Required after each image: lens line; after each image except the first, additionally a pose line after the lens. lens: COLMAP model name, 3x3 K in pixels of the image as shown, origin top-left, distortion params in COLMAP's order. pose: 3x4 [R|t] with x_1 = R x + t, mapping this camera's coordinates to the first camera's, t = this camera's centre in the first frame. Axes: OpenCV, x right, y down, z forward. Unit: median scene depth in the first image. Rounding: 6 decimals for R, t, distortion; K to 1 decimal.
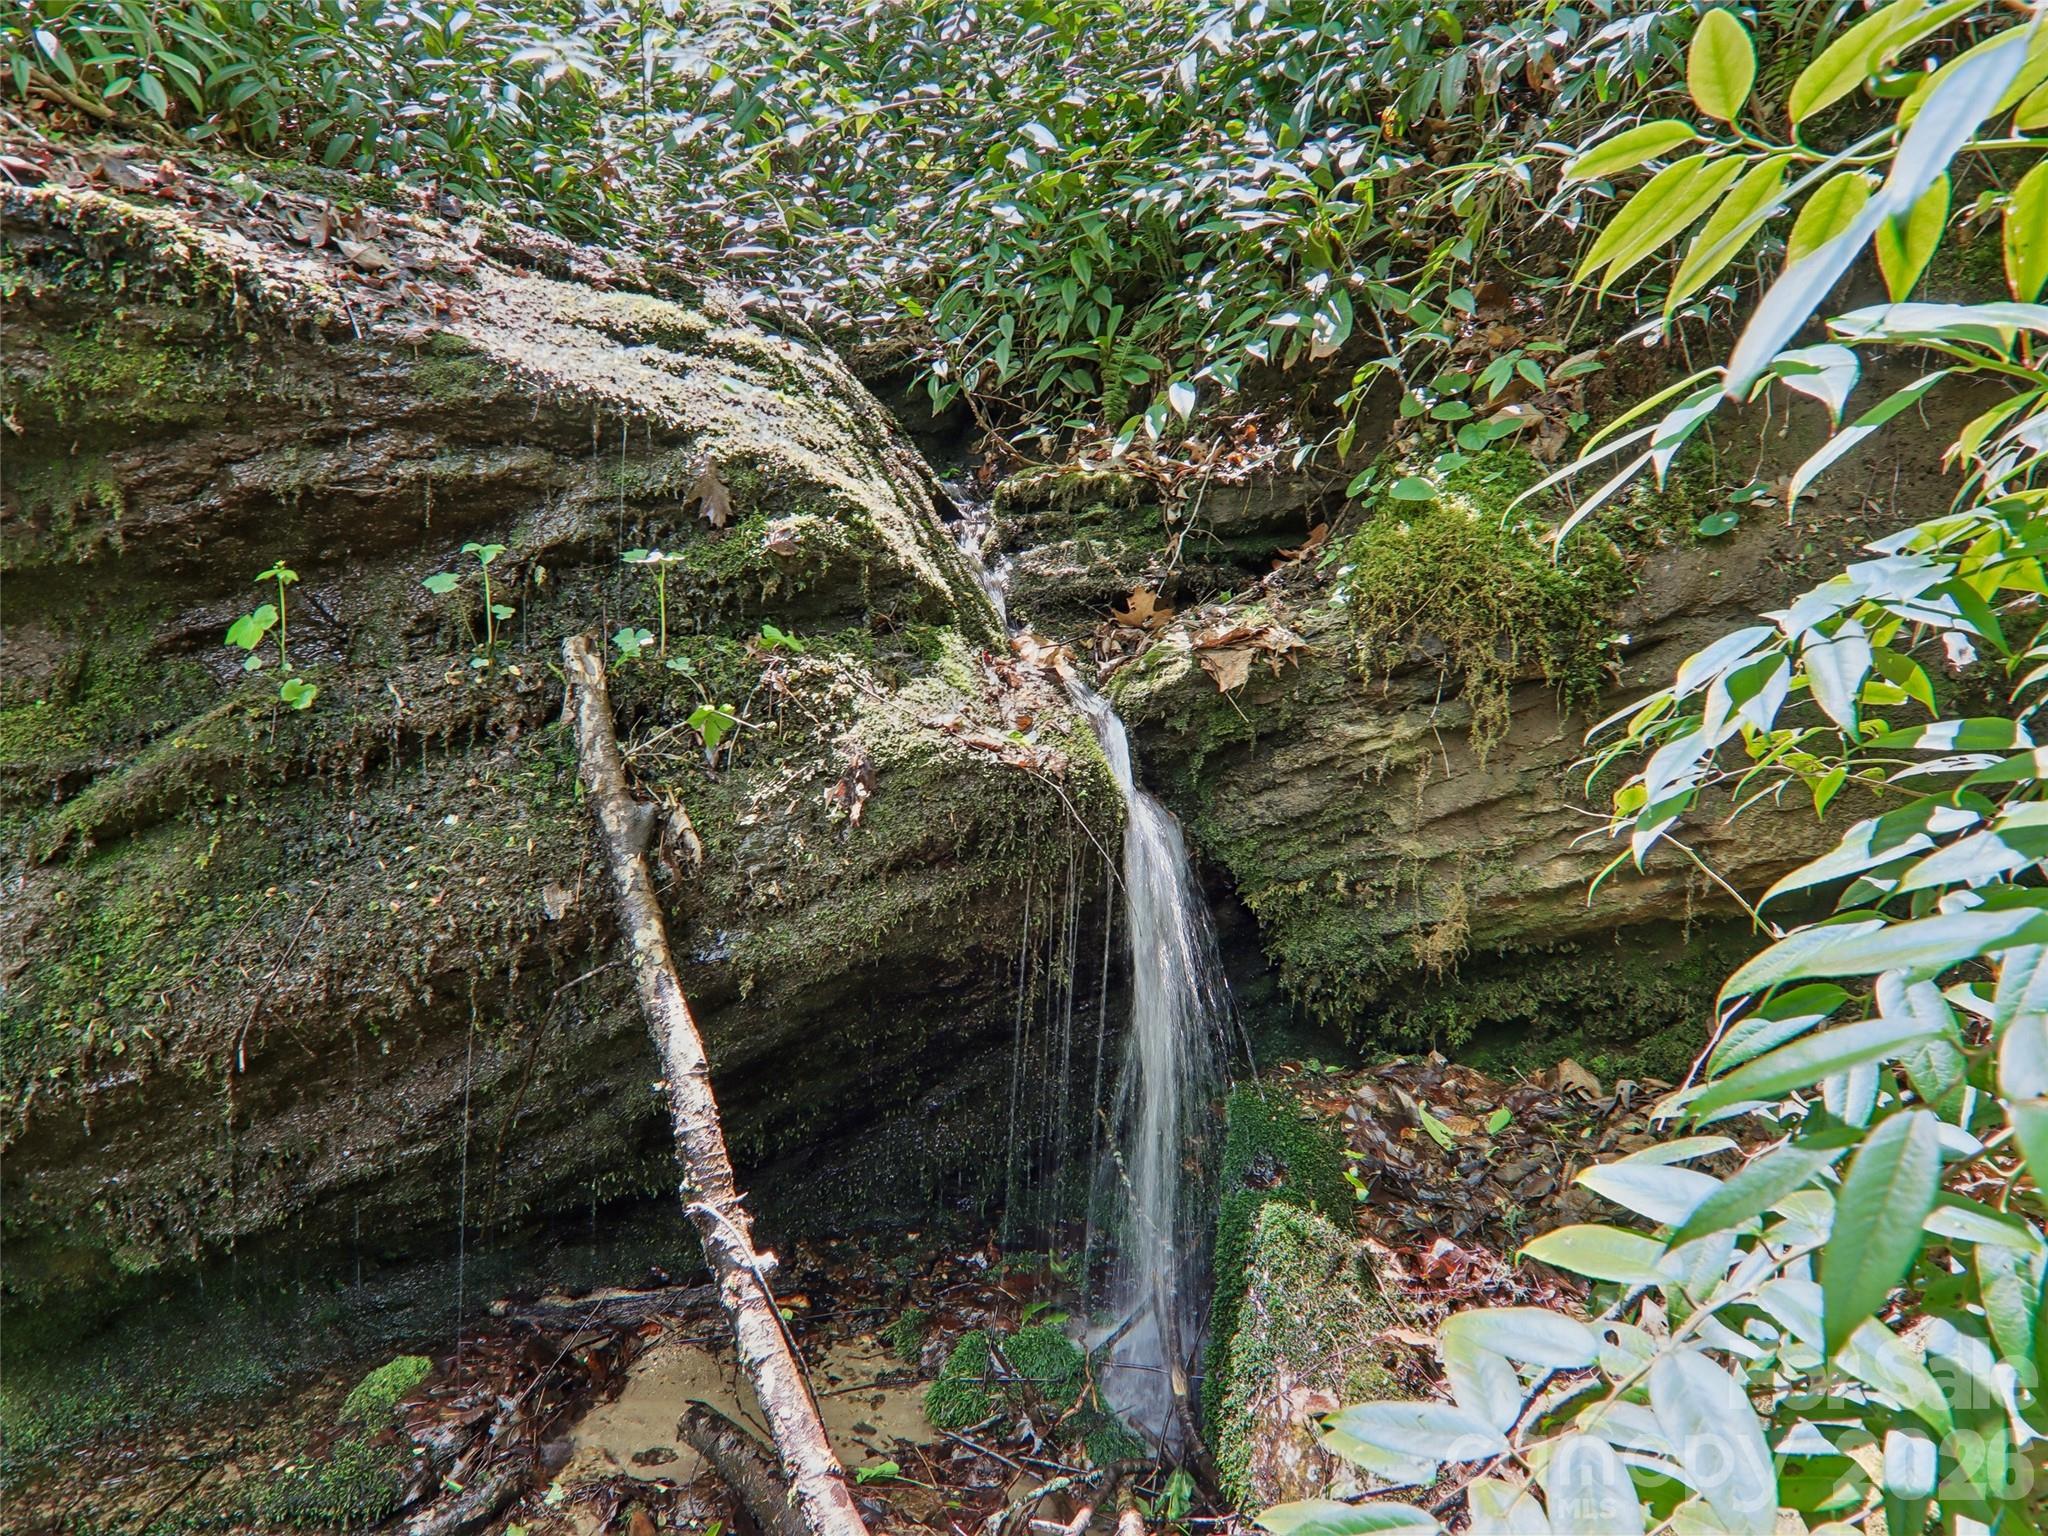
lens RADIAL K [[1271.9, 0, 1025.2], [0, 1271.9, 789.6], [0, 0, 1]] dist [0.004970, -0.022345]
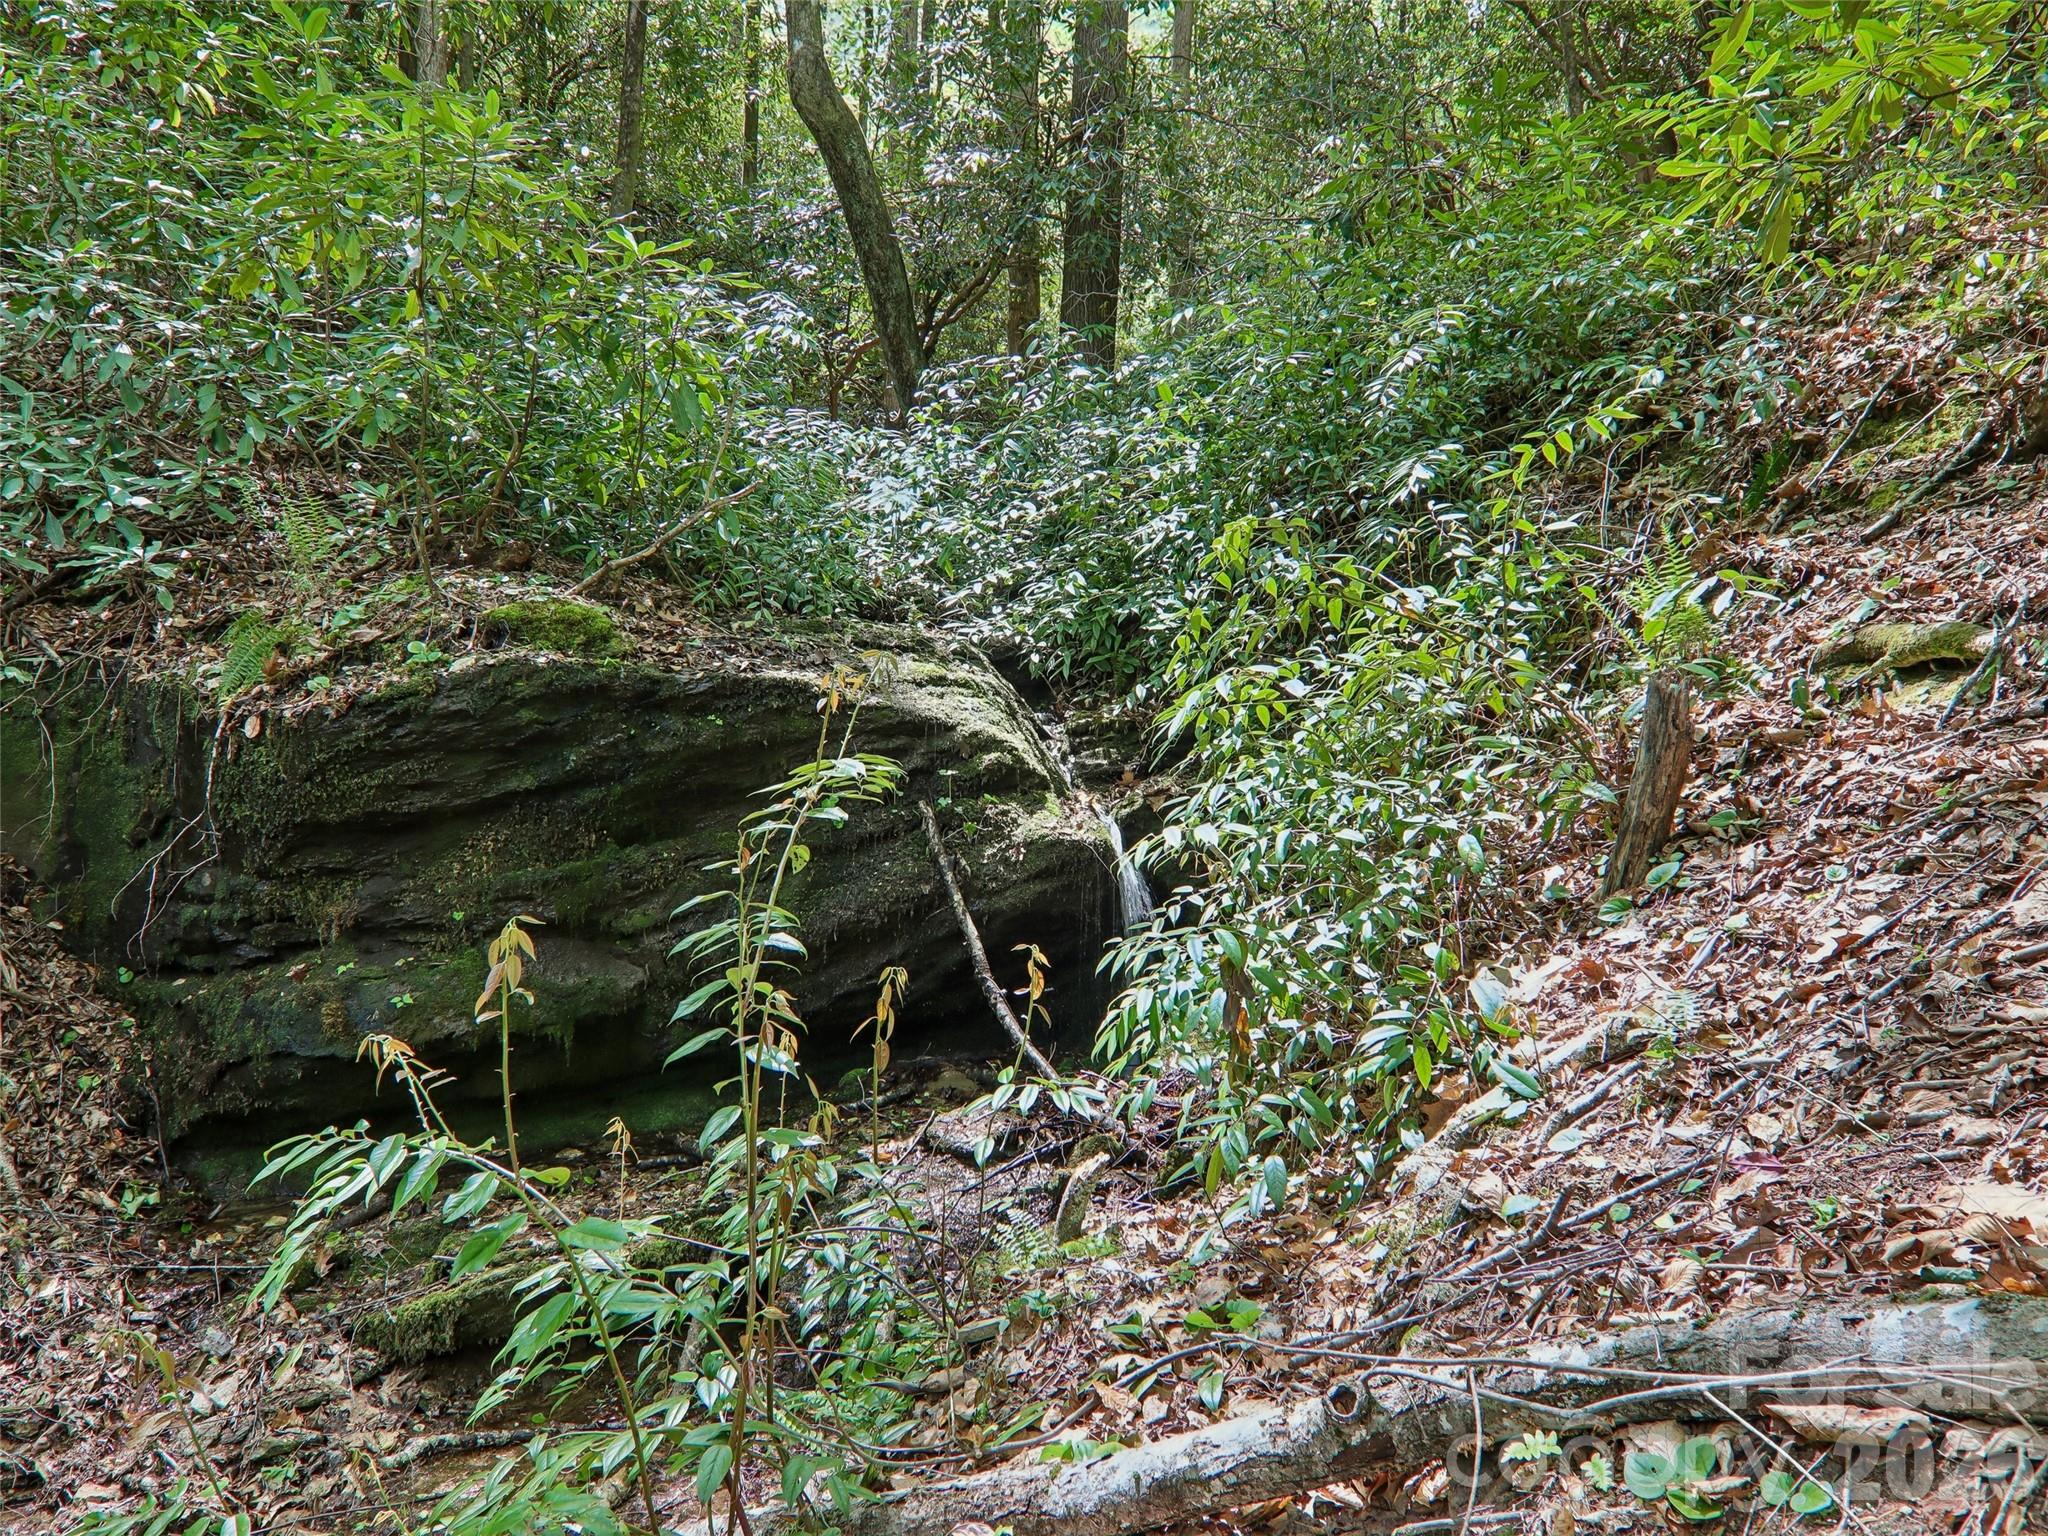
lens RADIAL K [[1203.7, 0, 1024.0], [0, 1203.7, 768.0], [0, 0, 1]] dist [-0.000139, -0.000009]
pose [[0.997547, -0.039278, -0.057941, 0.031658], [0.031762, 0.991603, -0.125362, 0.130332], [0.062378, 0.123214, 0.990418, -1.419540]]
